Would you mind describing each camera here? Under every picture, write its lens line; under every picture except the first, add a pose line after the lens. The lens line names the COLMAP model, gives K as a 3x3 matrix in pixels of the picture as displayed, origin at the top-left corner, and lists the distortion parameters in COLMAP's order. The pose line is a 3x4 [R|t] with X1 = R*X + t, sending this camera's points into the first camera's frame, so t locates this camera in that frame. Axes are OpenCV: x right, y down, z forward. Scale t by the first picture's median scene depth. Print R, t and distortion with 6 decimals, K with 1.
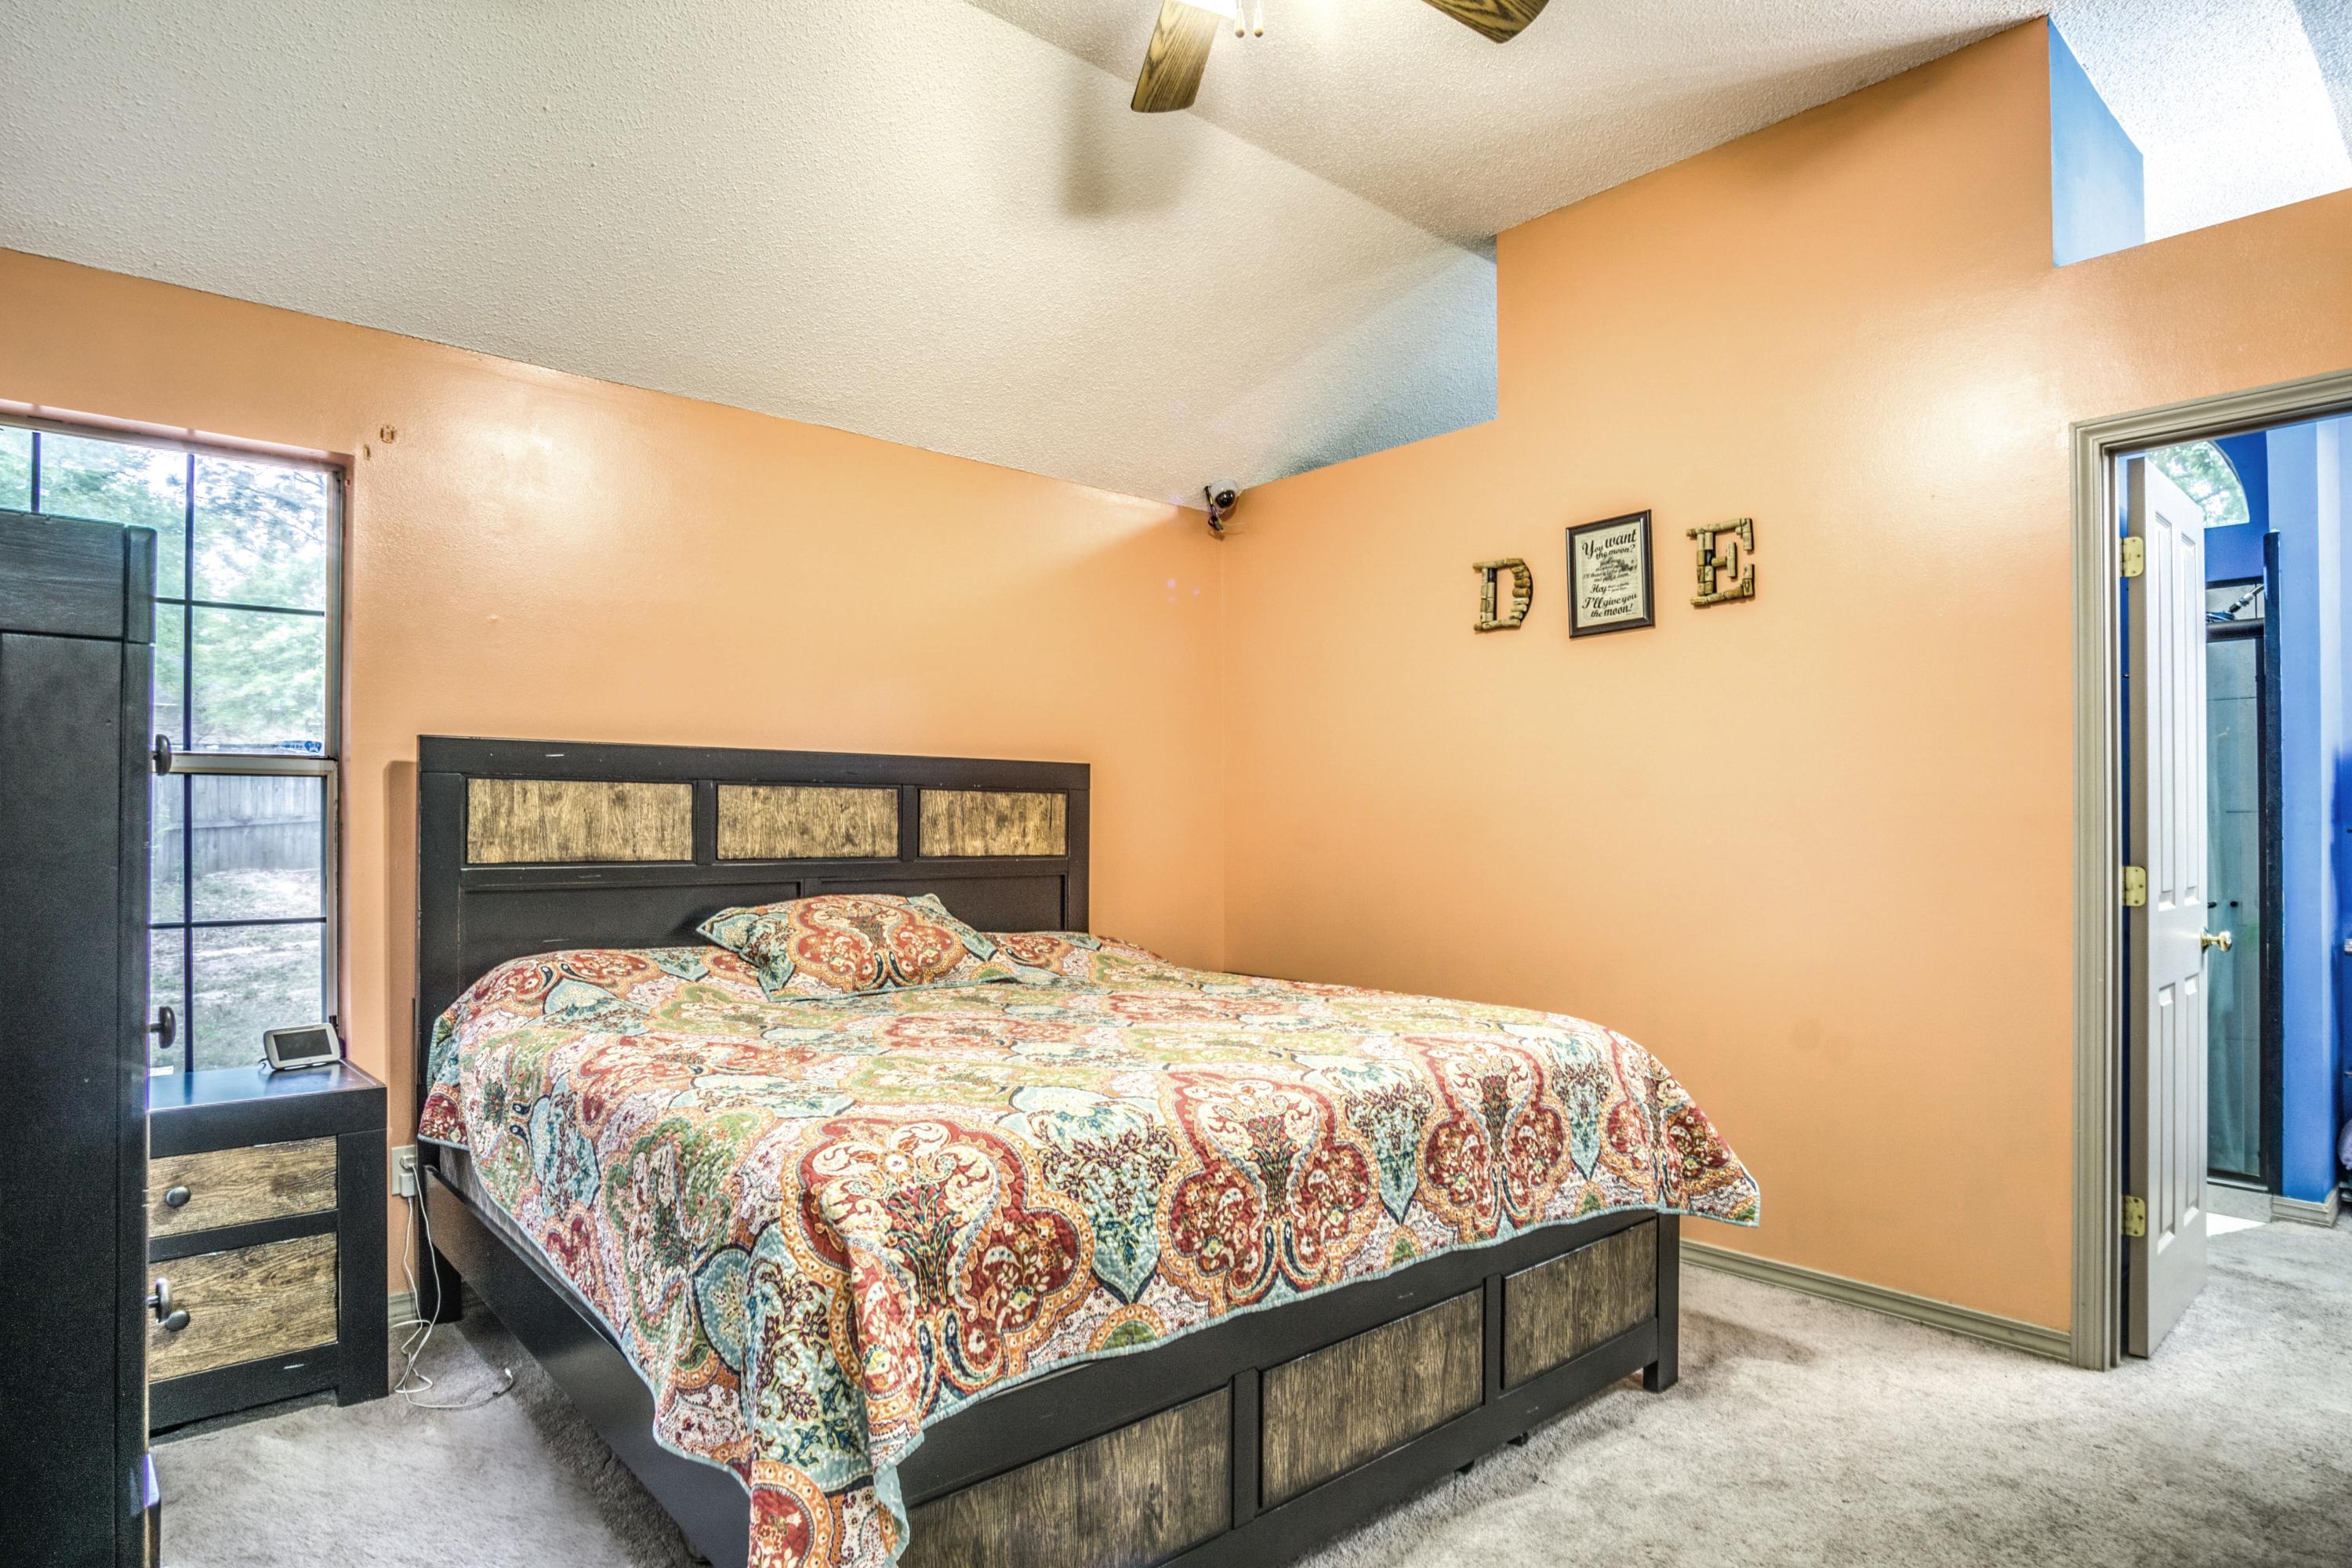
lens RADIAL K [[1278.0, 0, 1181.4], [0, 1278.0, 812.8], [0, 0, 1]] dist [-0.028999, 0.002442]
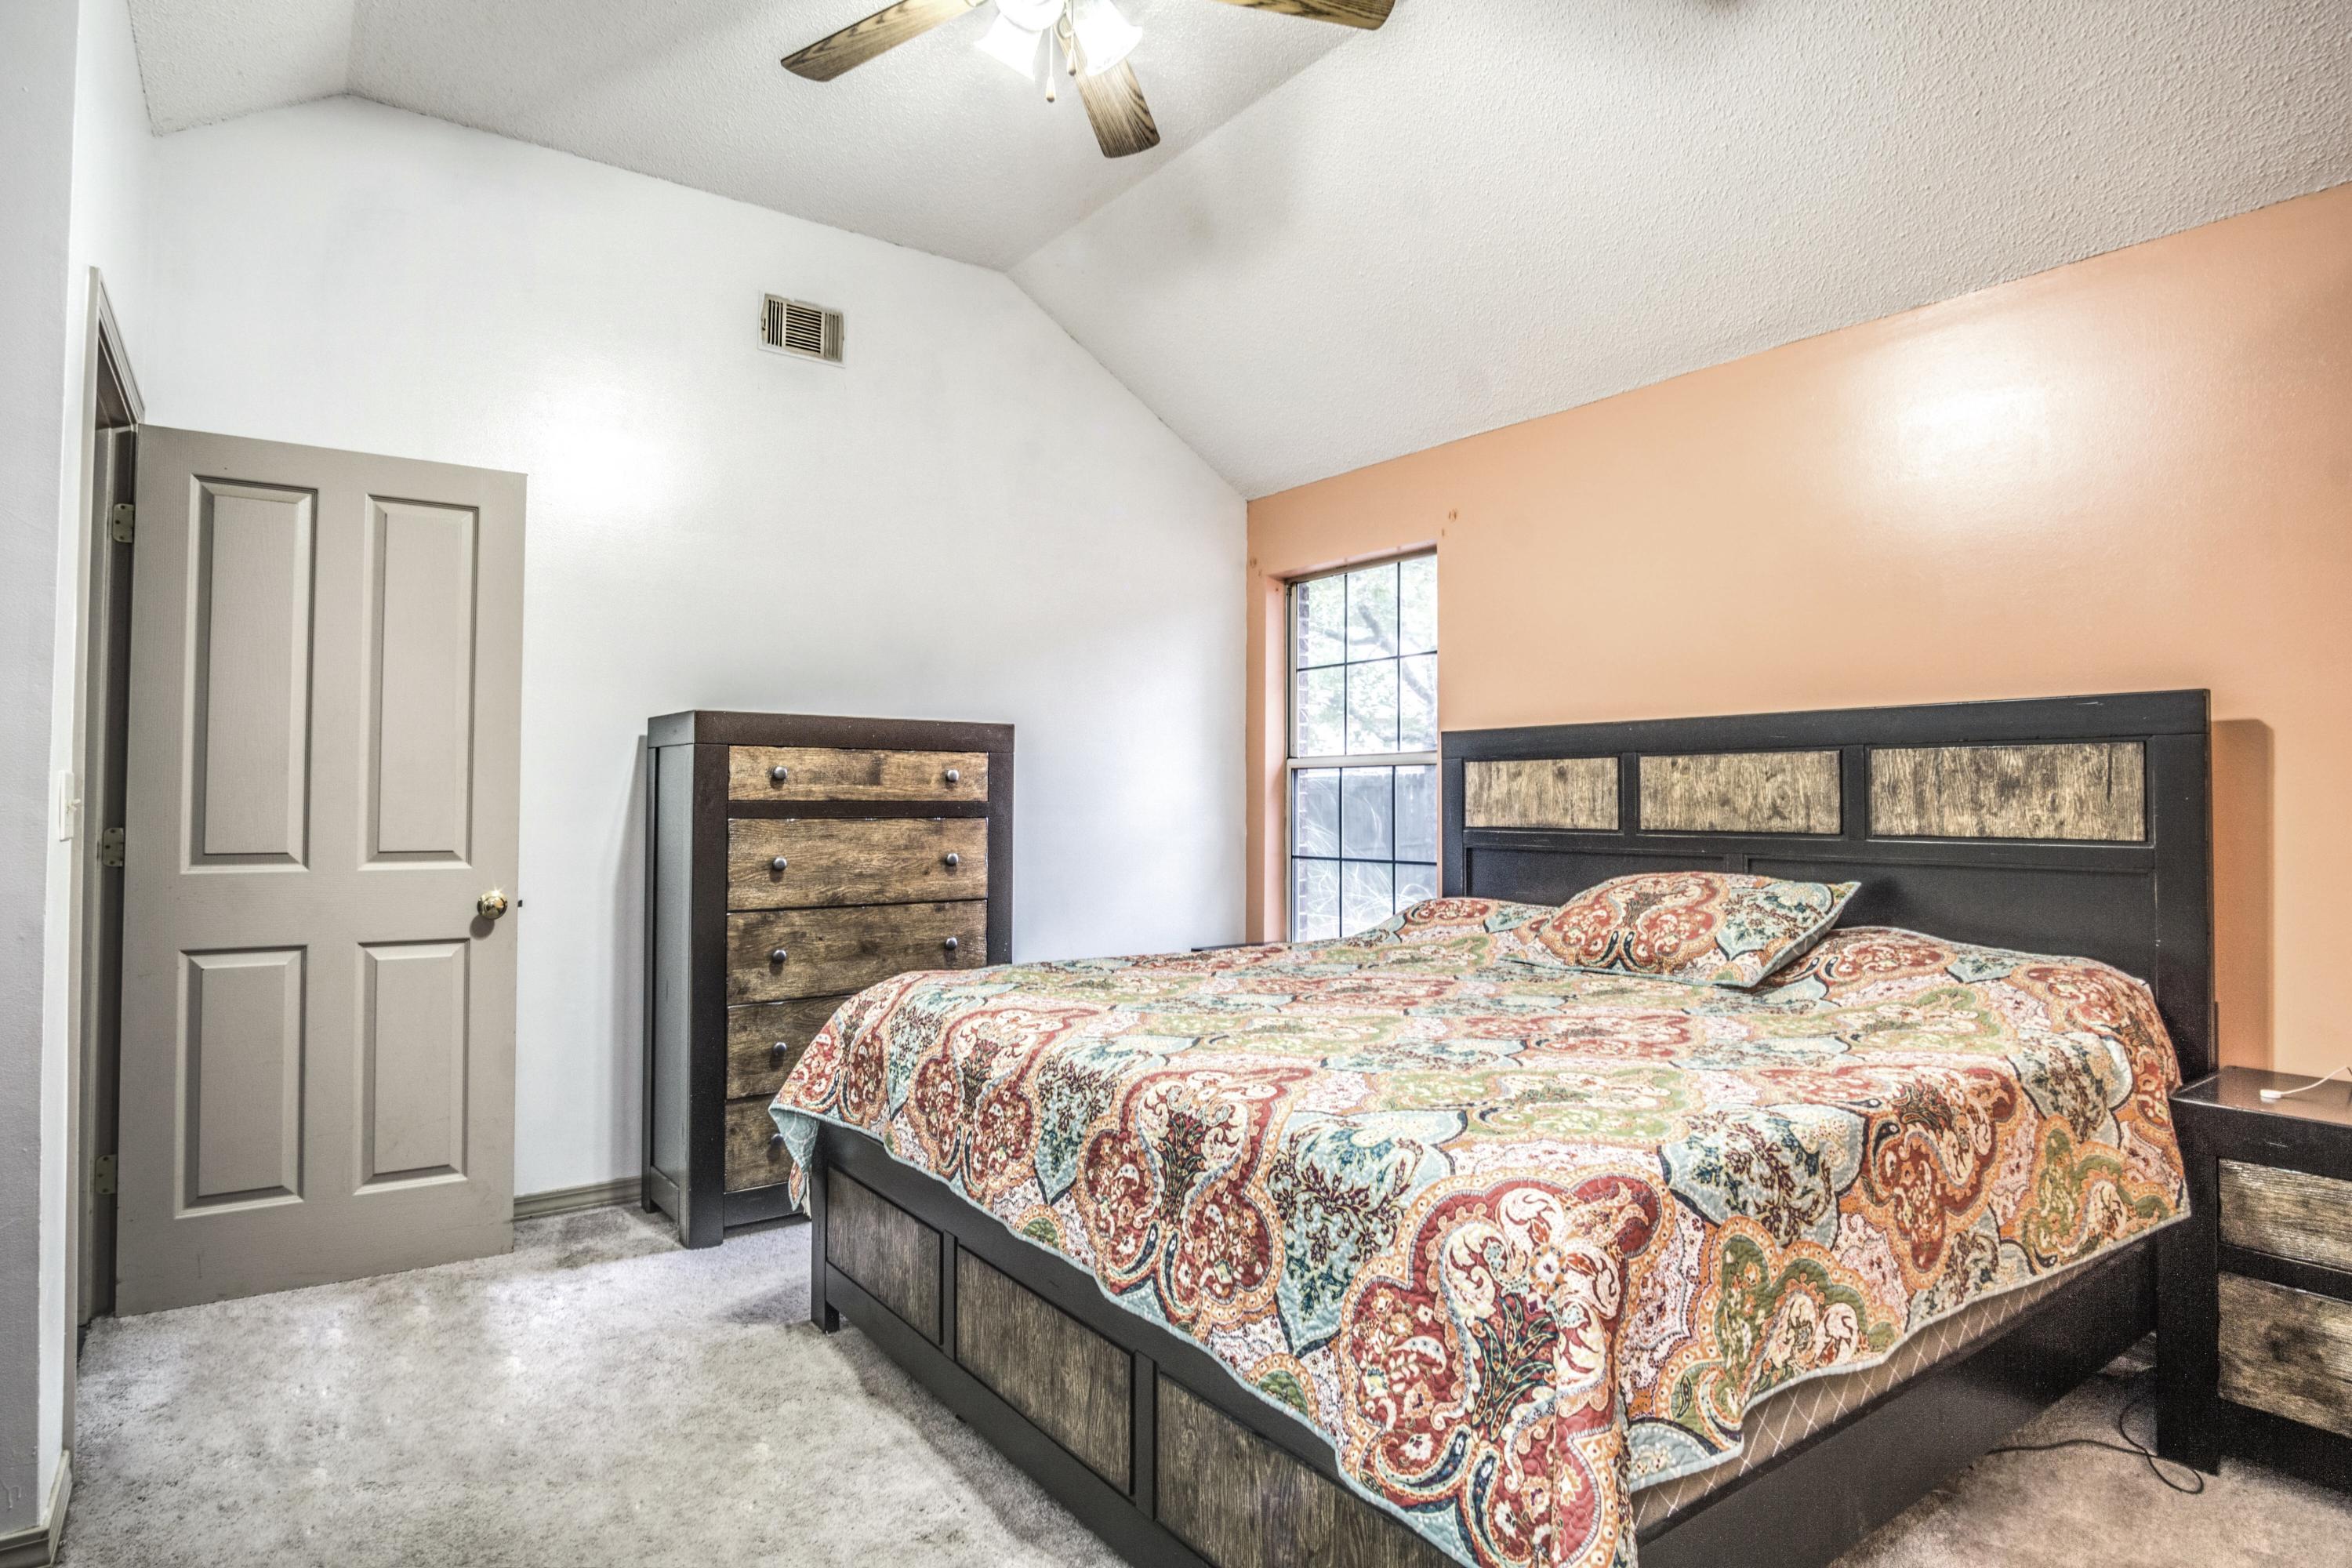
lens RADIAL K [[1278.0, 0, 1181.4], [0, 1278.0, 812.8], [0, 0, 1]] dist [-0.028999, 0.002442]
pose [[-0.094378, 0.004892, -0.995524, 0.734864], [0.009030, 0.999951, 0.004058, 0.016716], [0.995496, -0.008606, -0.094417, 0.785343]]
